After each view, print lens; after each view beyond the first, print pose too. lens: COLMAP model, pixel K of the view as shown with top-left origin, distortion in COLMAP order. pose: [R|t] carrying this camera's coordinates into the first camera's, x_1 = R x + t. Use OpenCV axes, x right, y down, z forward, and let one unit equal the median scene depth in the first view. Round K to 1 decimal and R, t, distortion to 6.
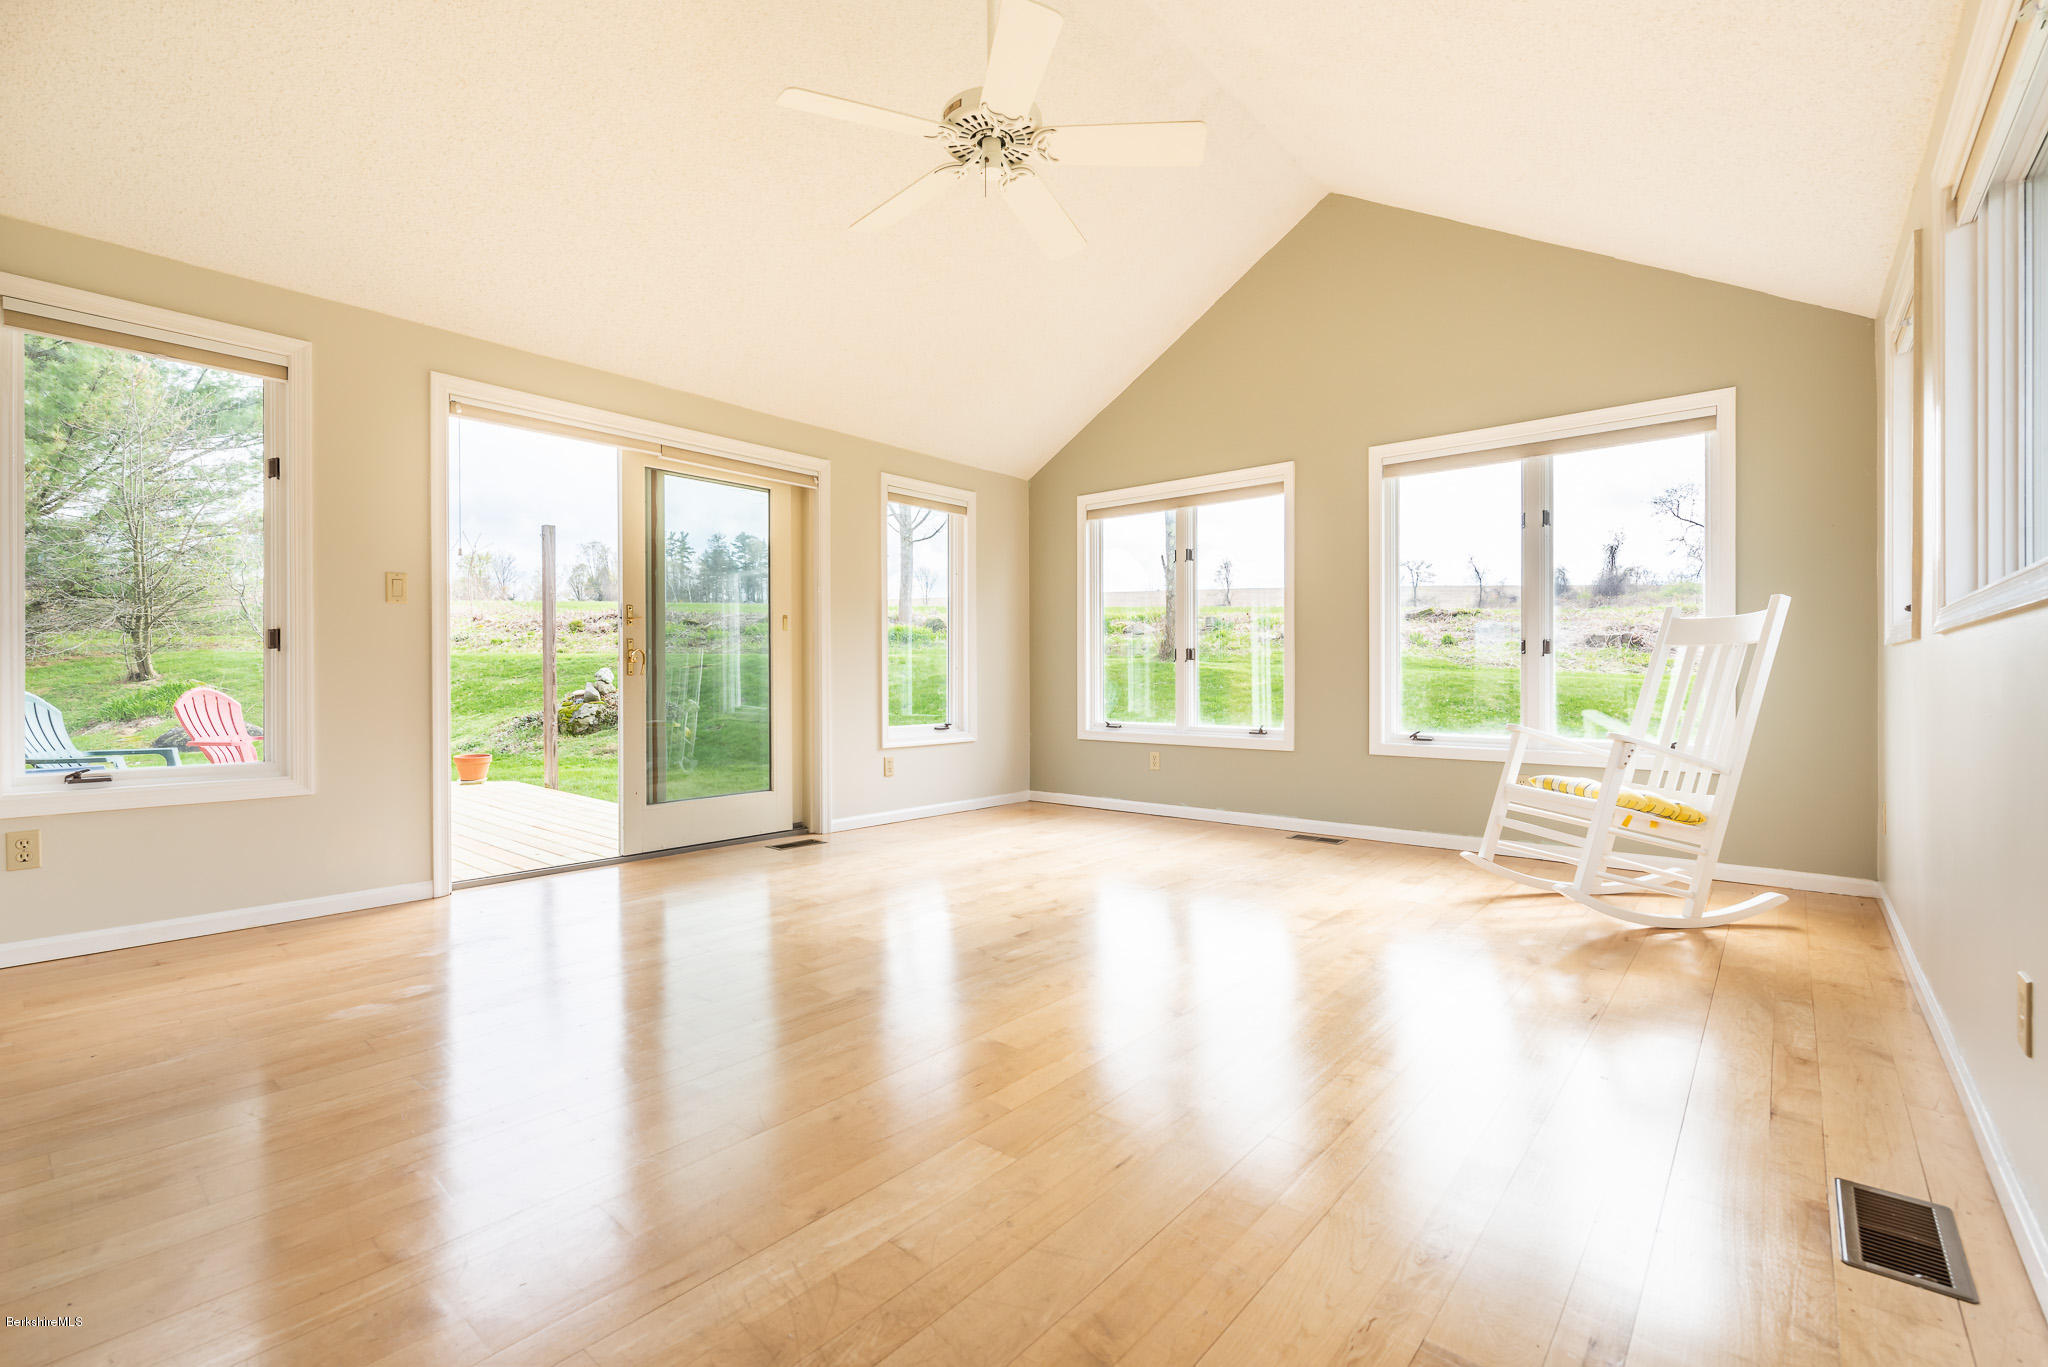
lens RADIAL K [[889.8, 0, 1024.0], [0, 889.8, 683.5], [0, 0, 1]] dist [0.000371, 0.000212]
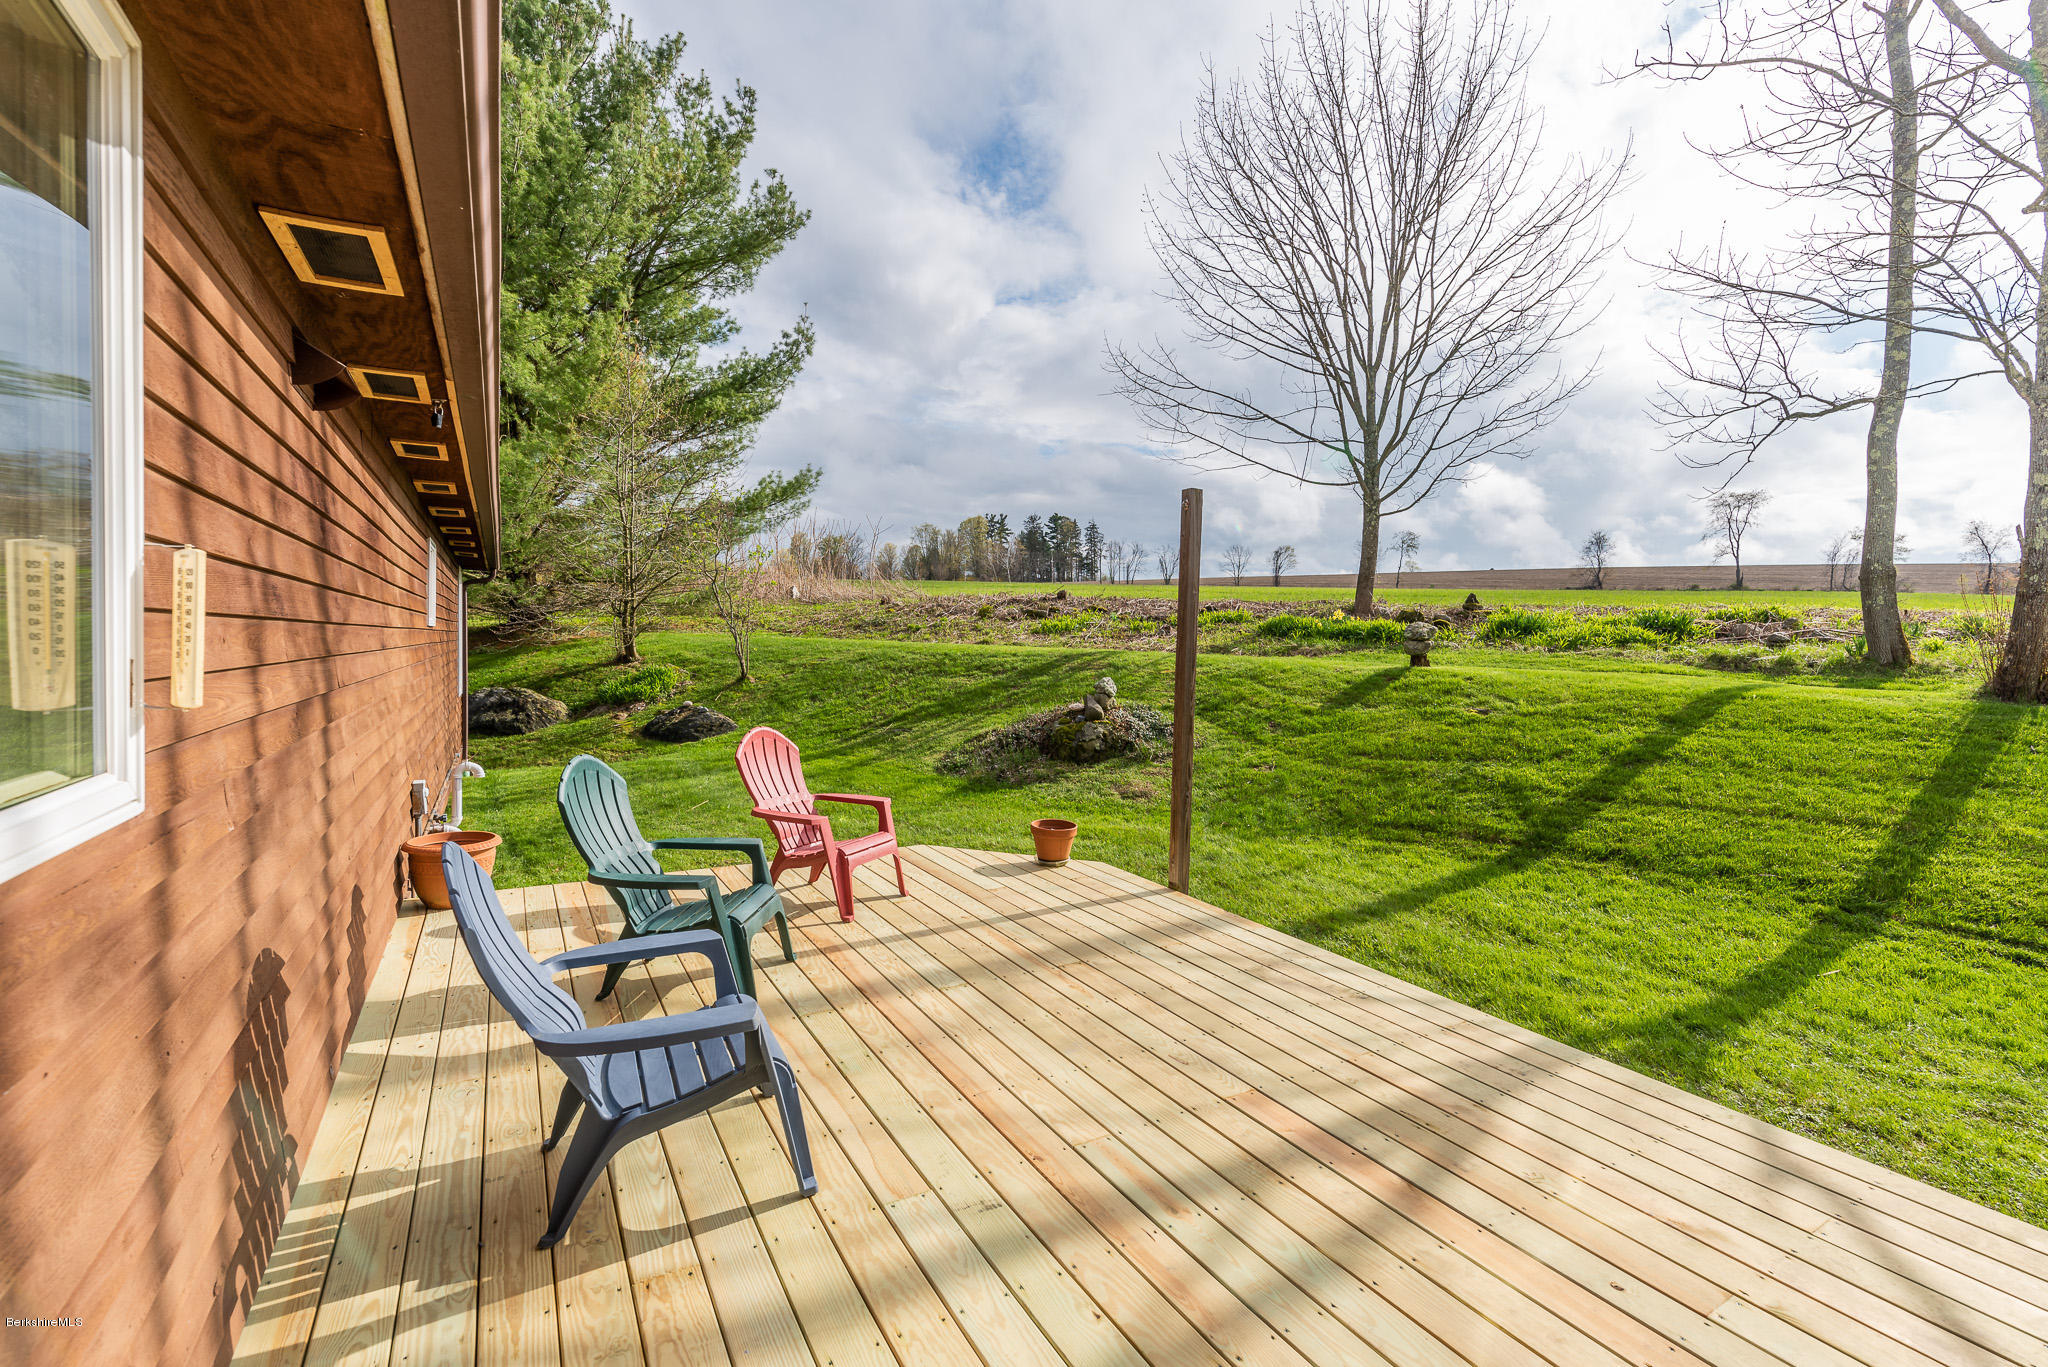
lens RADIAL K [[876.3, 0, 1024.0], [0, 876.3, 683.5], [0, 0, 1]] dist [-0.000296, 0.000012]
pose [[0.947481, 0.041281, -0.317137, -0.173178], [-0.033097, 0.998967, 0.031151, -0.020527], [0.318096, -0.019019, 0.947868, 0.134949]]
